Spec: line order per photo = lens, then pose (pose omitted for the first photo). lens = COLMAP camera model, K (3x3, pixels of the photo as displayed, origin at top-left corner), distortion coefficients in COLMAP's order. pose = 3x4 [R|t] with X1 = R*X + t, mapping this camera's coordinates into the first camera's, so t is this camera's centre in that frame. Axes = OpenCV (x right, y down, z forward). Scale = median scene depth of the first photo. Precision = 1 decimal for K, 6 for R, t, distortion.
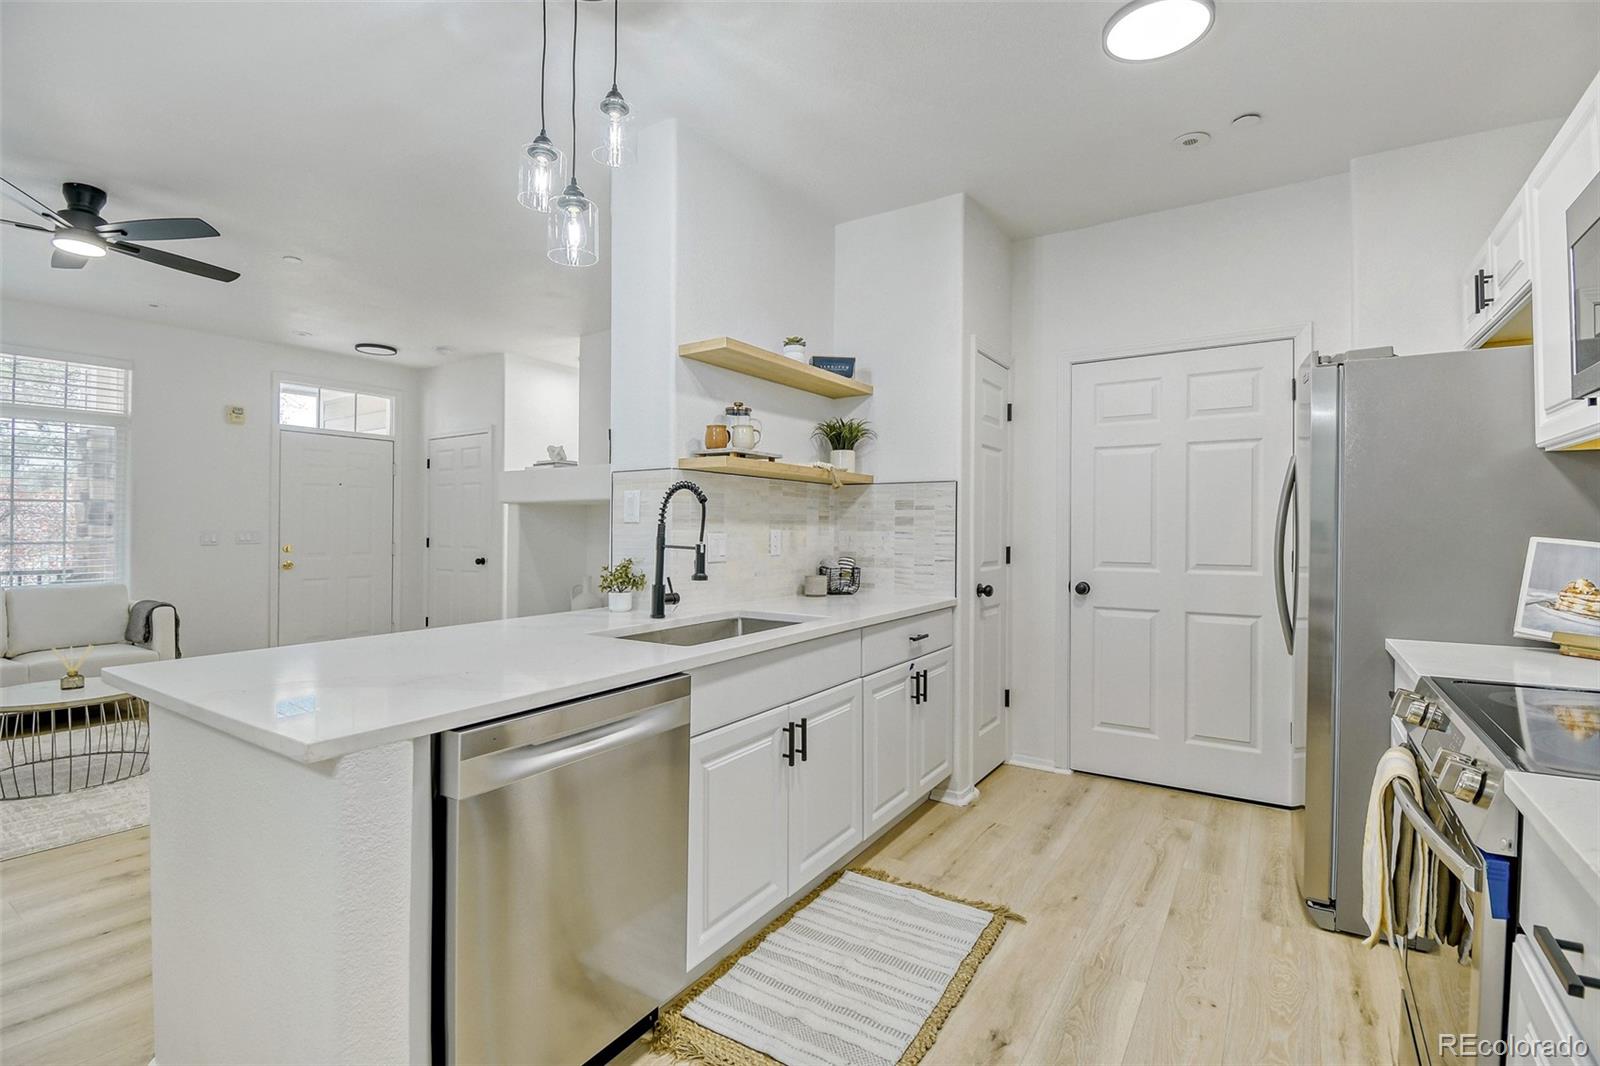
lens RADIAL K [[710.9, 0, 808.5], [0, 710.9, 529.1], [0, 0, 1]] dist [0.015569, -0.025566]
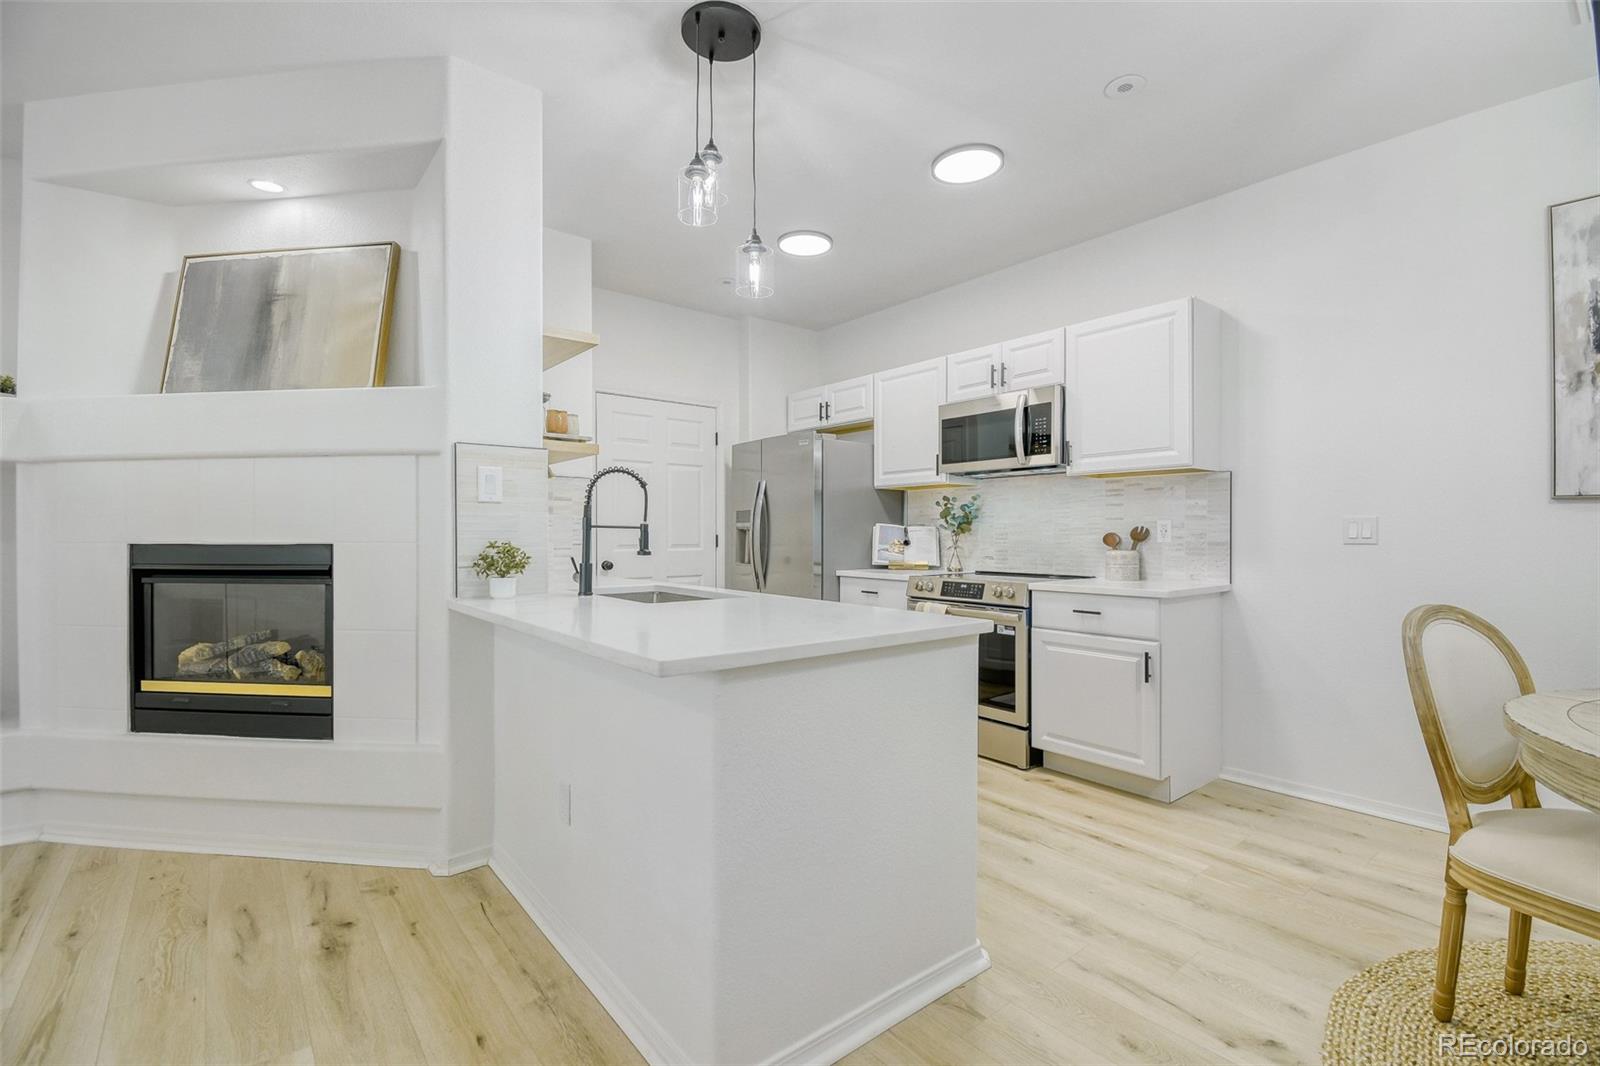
lens RADIAL K [[698.0, 0, 796.6], [0, 698.0, 537.1], [0, 0, 1]] dist [0.001927, -0.015960]
pose [[0.313506, -0.007135, 0.949559, -0.895038], [0.000895, 0.999974, 0.007218, 0.027126], [-0.949586, -0.001413, 0.313504, 0.327863]]
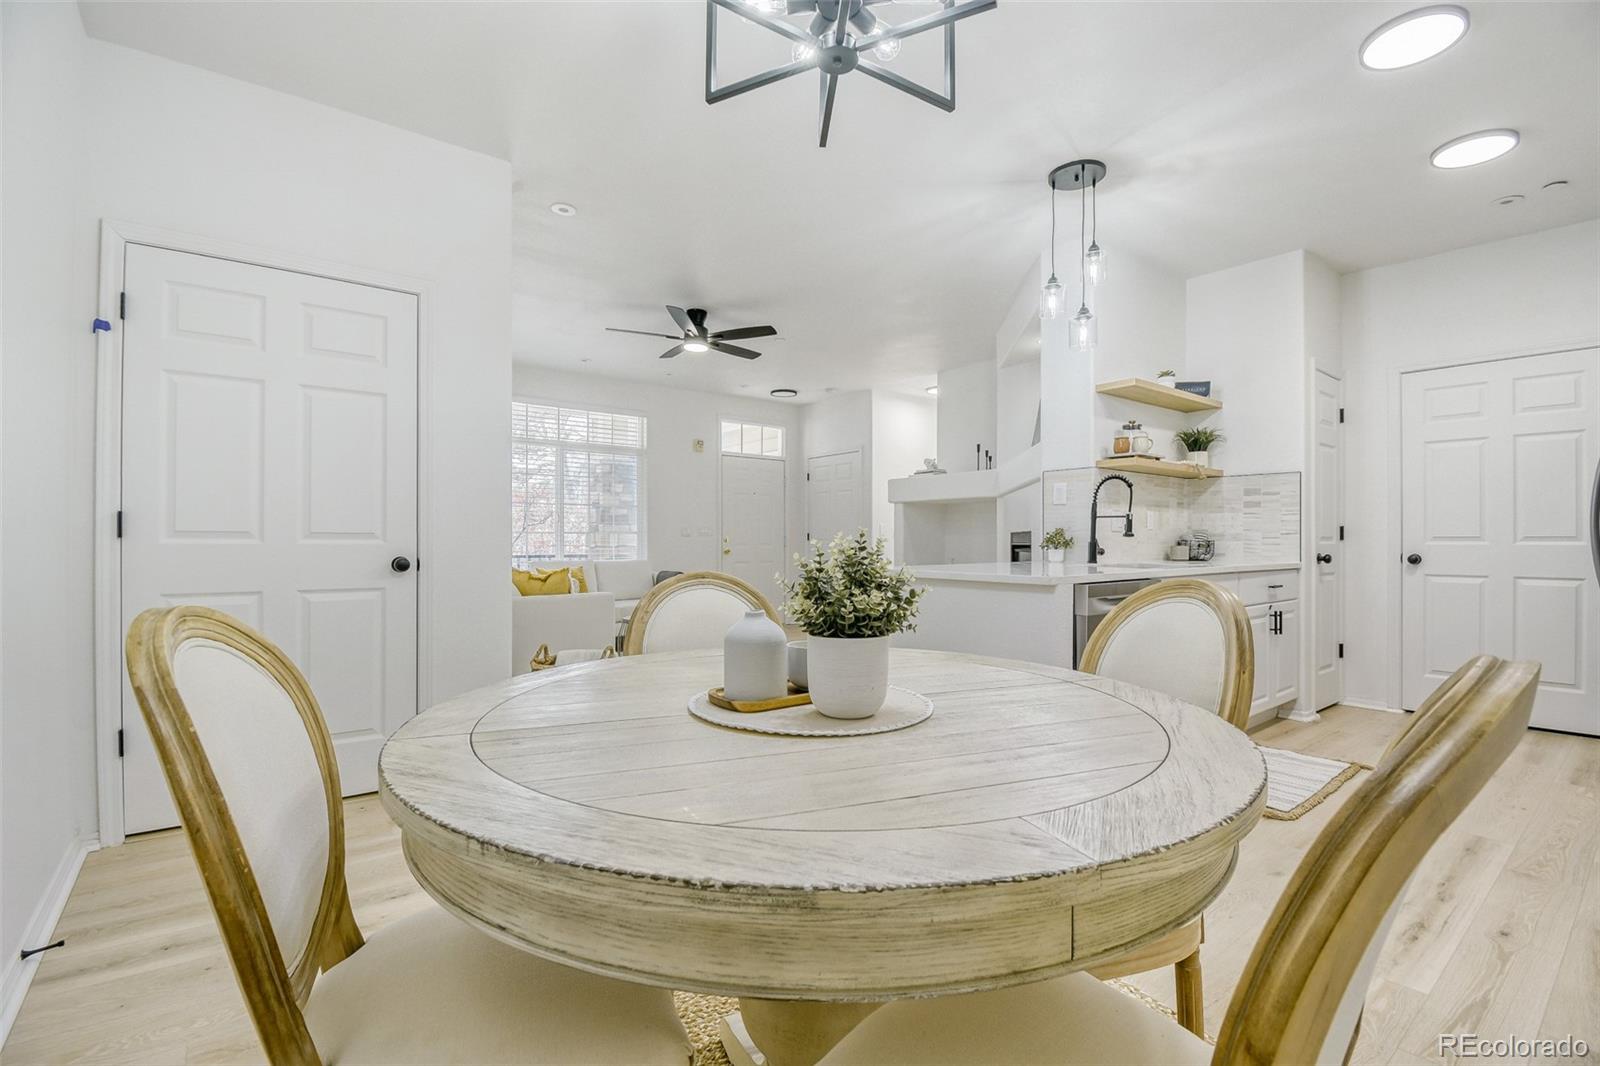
lens RADIAL K [[712.4, 0, 816.8], [0, 712.4, 537.8], [0, 0, 1]] dist [0.000412, -0.015021]
pose [[0.951058, -0.003530, -0.308992, -0.252044], [0.001578, 0.999977, -0.006567, 0.065247], [0.309008, 0.005758, 0.951042, -0.546997]]
